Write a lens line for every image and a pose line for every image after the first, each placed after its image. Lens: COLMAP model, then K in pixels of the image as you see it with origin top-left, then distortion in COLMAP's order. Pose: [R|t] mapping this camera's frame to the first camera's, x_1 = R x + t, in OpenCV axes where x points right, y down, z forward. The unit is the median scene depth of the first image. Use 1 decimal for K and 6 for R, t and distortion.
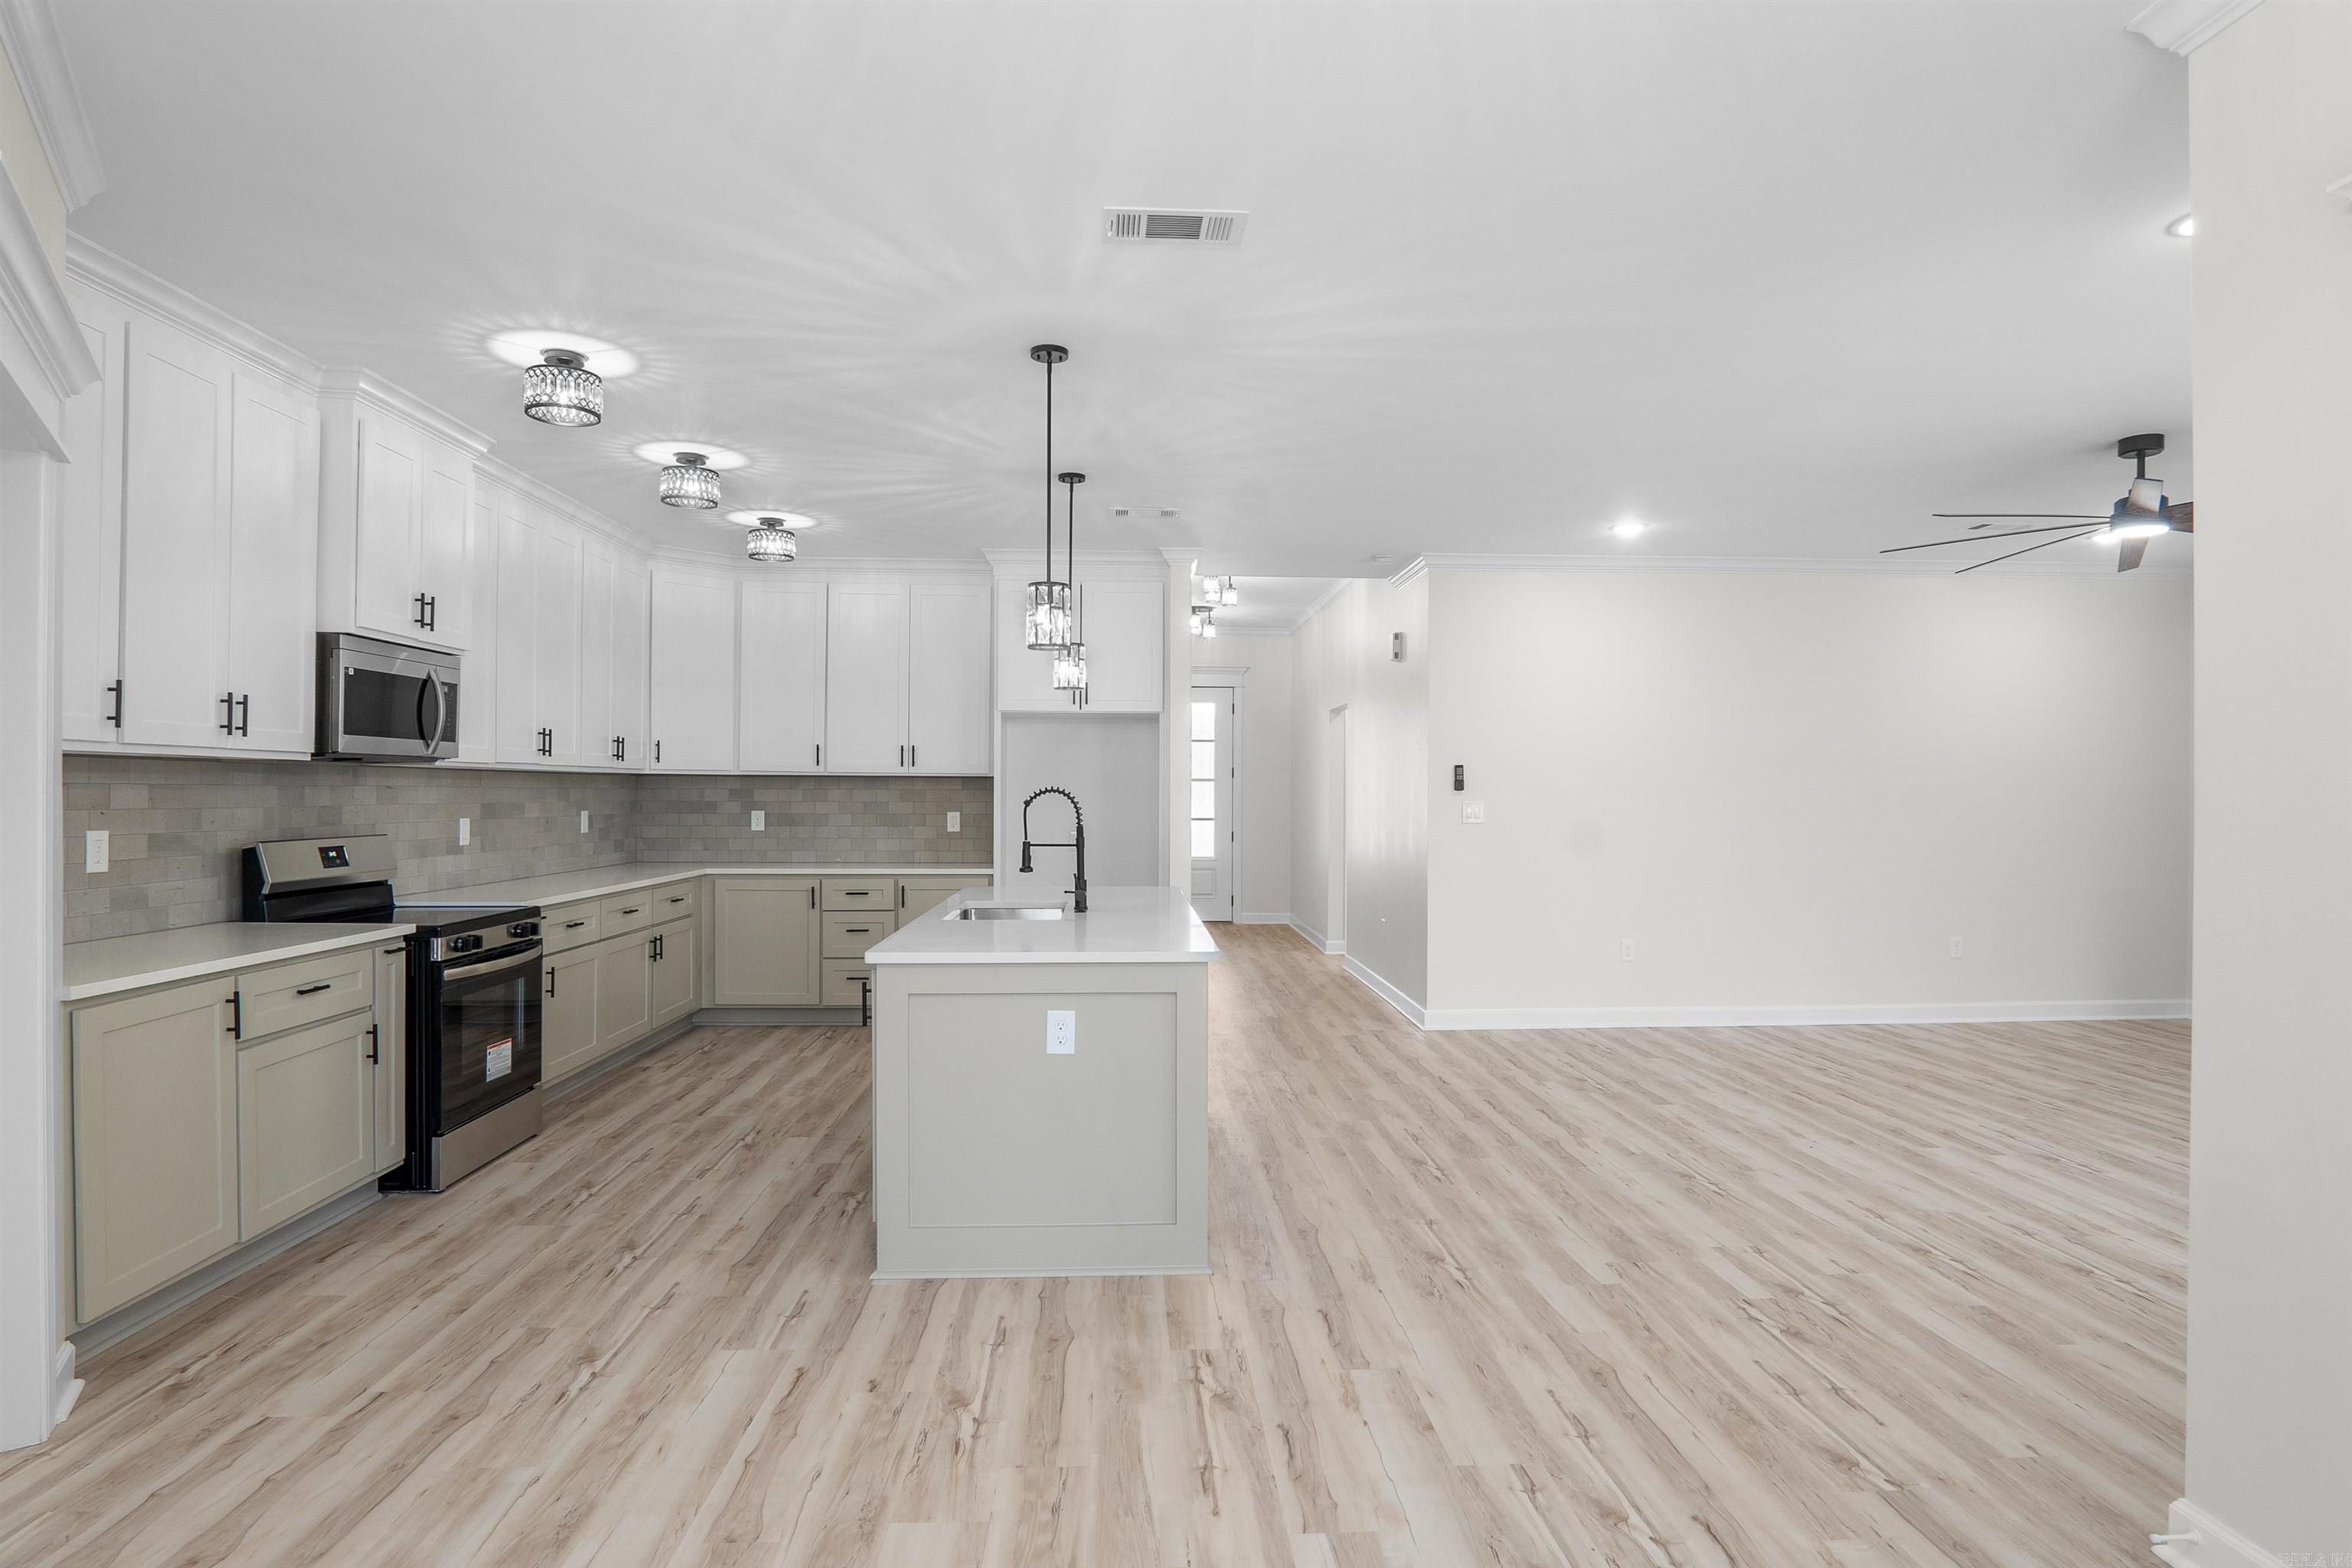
lens RADIAL K [[1262.5, 0, 1180.0], [0, 1262.5, 795.8], [0, 0, 1]] dist [-0.027519, 0.009960]
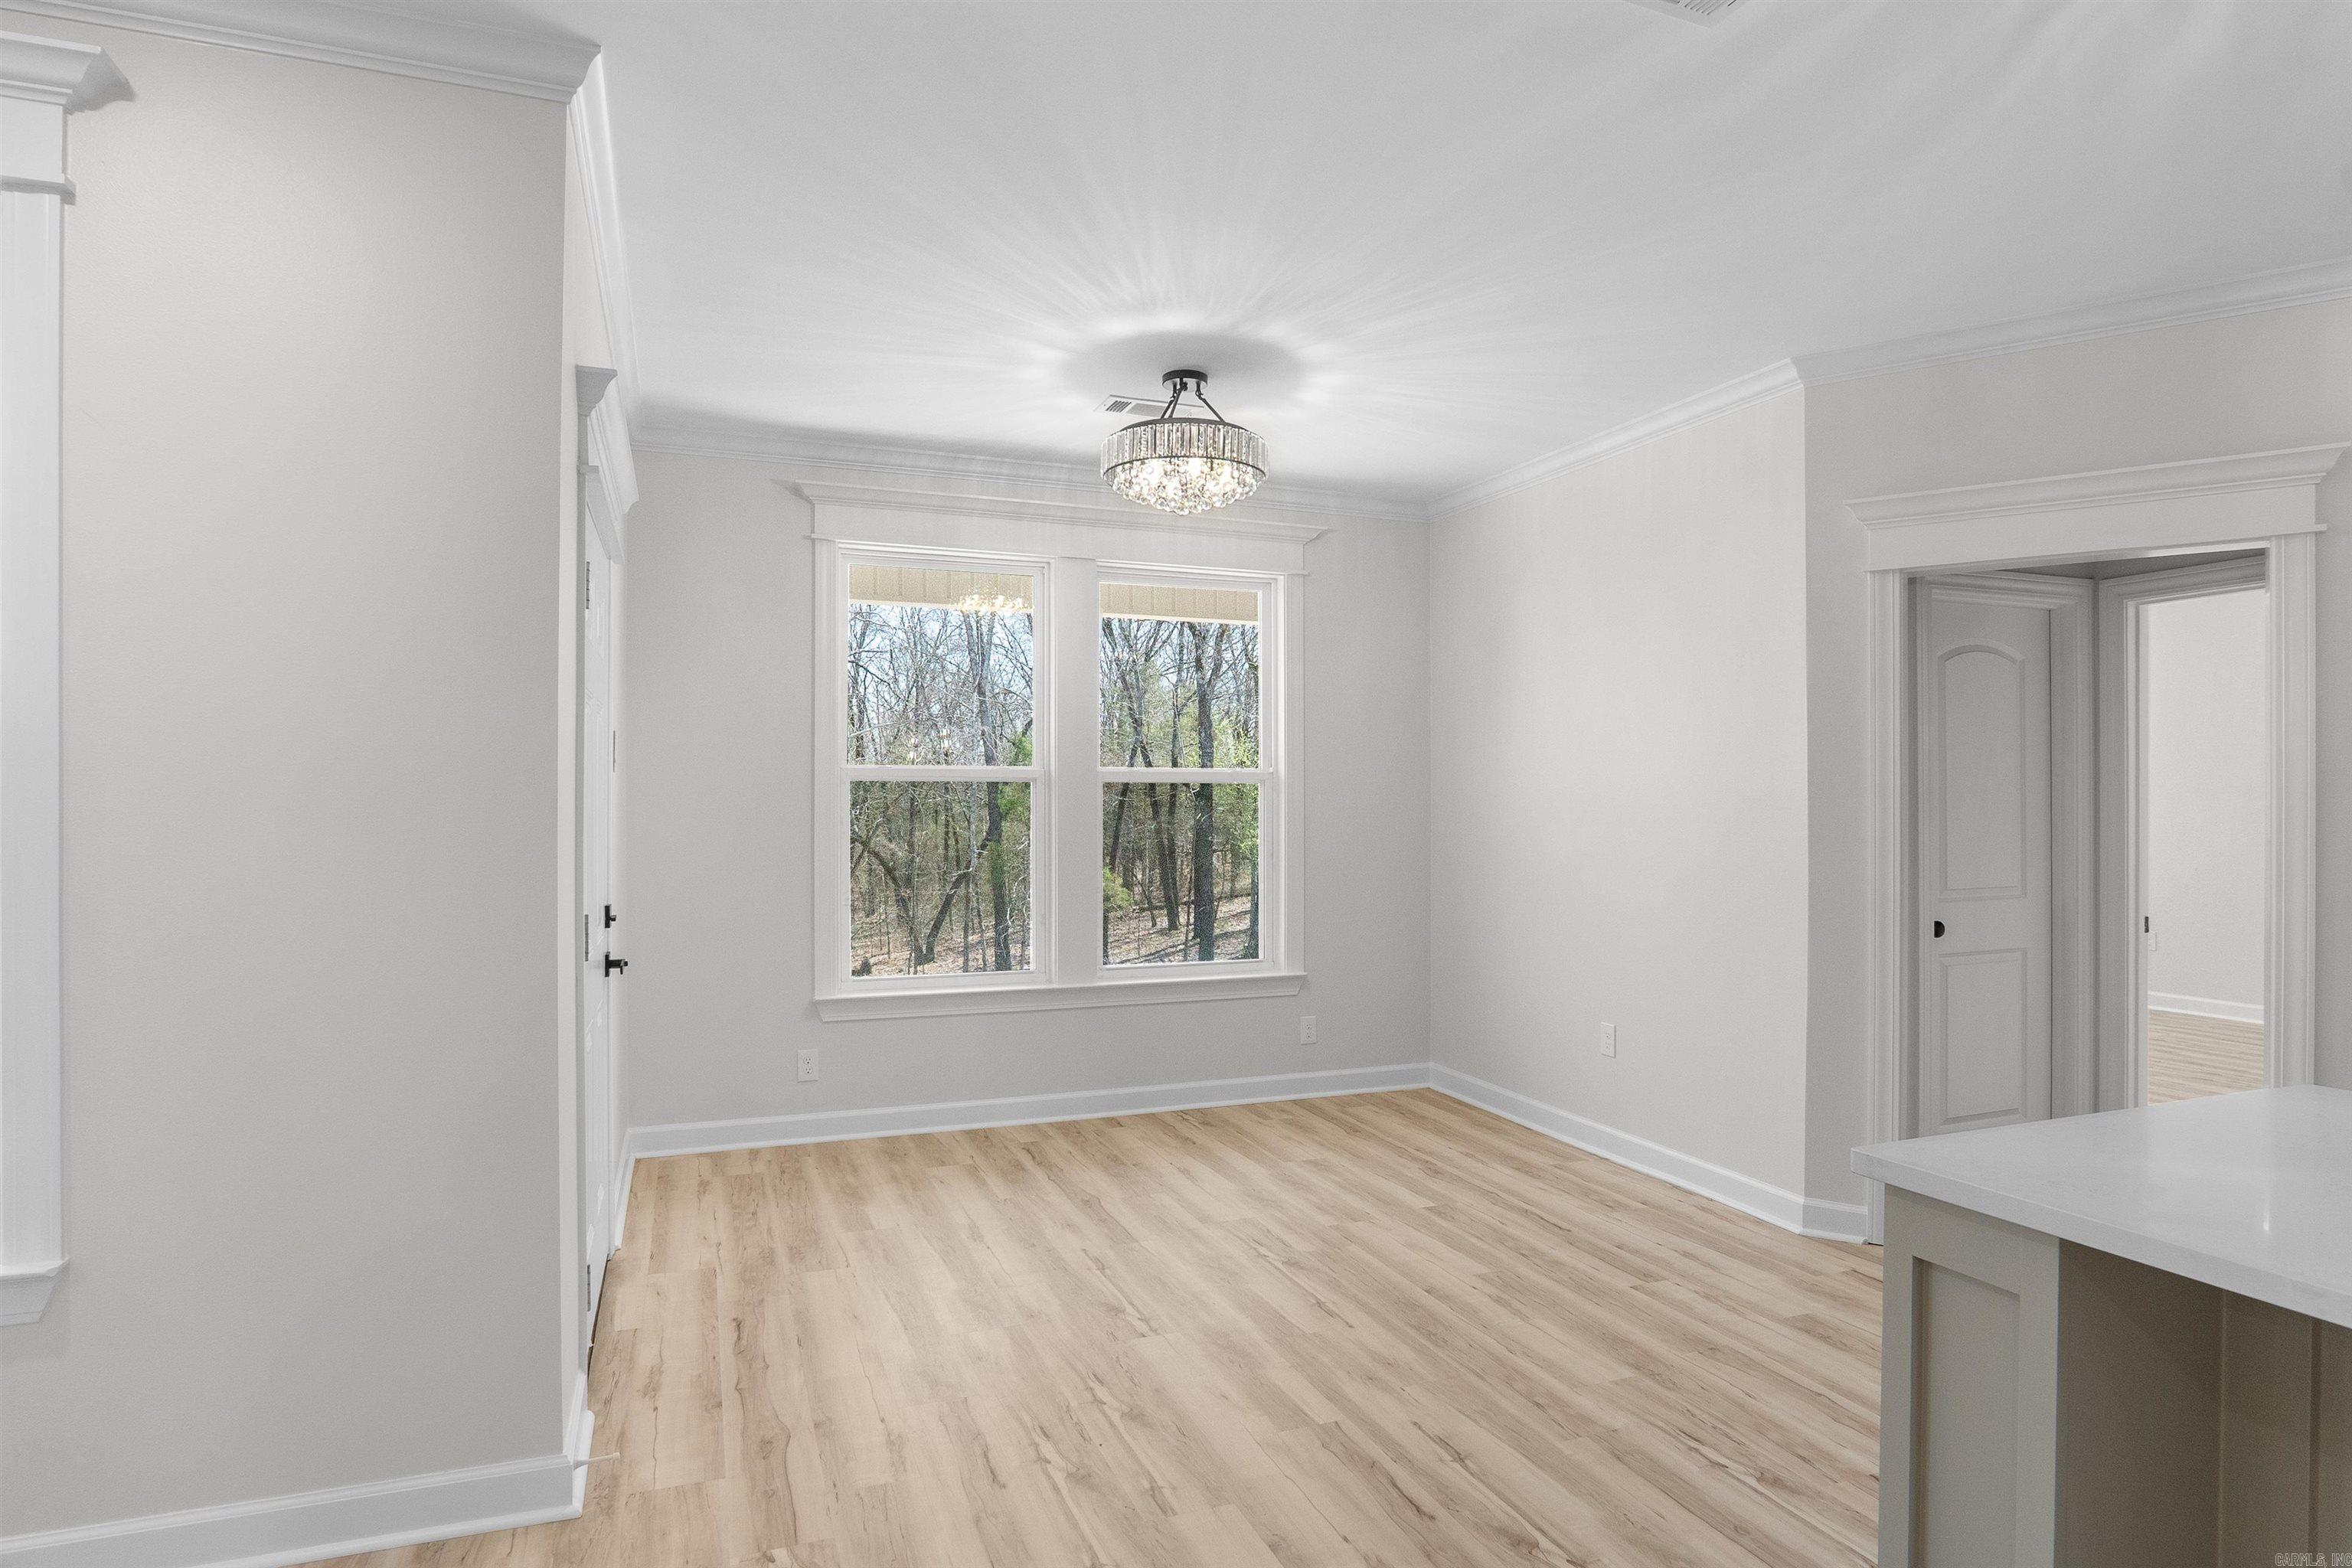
lens RADIAL K [[1262.5, 0, 1174.4], [0, 1262.5, 809.7], [0, 0, 1]] dist [-0.027519, 0.009960]
pose [[-0.951312, -0.004938, -0.308191, 0.317130], [-0.006638, 0.999968, 0.004466, 0.002204], [0.308159, 0.006294, -0.951314, 1.073993]]
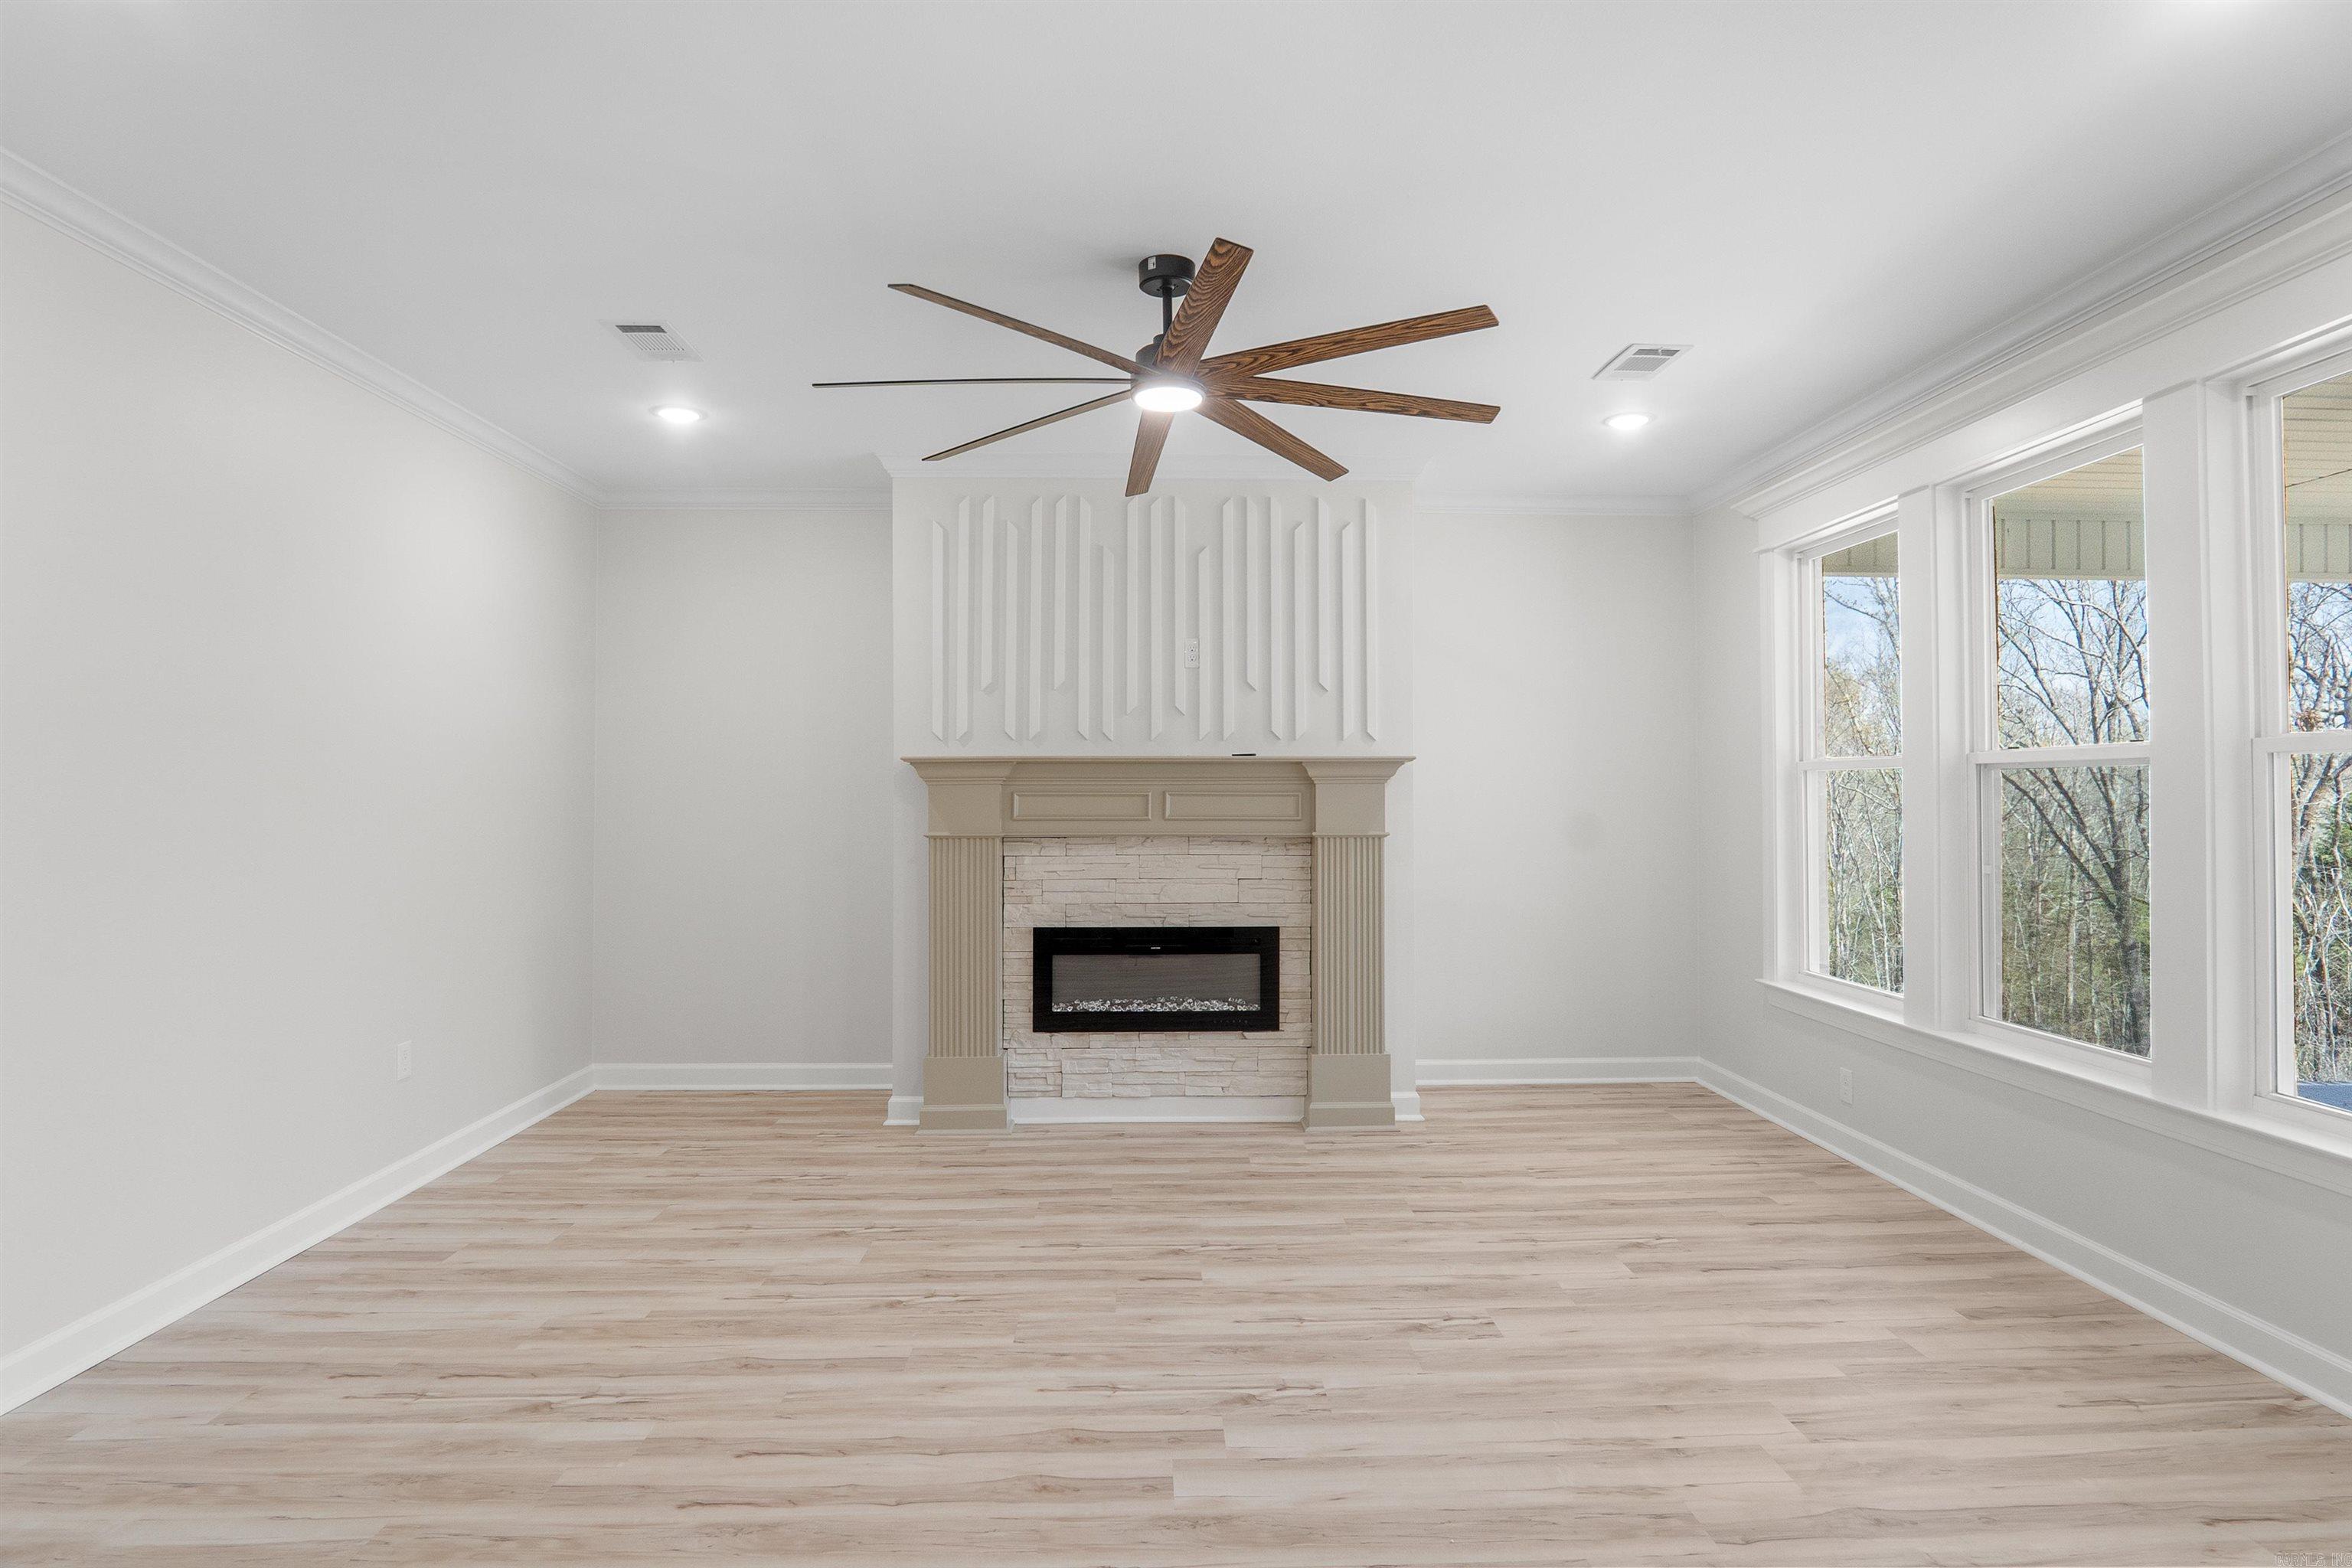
lens RADIAL K [[1262.5, 0, 1190.2], [0, 1262.5, 767.7], [0, 0, 1]] dist [-0.027519, 0.009960]
pose [[0.017969, 0.019207, 0.999654, 0.096688], [0.004192, 0.999805, -0.019286, 0.000982], [-0.999830, 0.004537, 0.017885, 1.062077]]
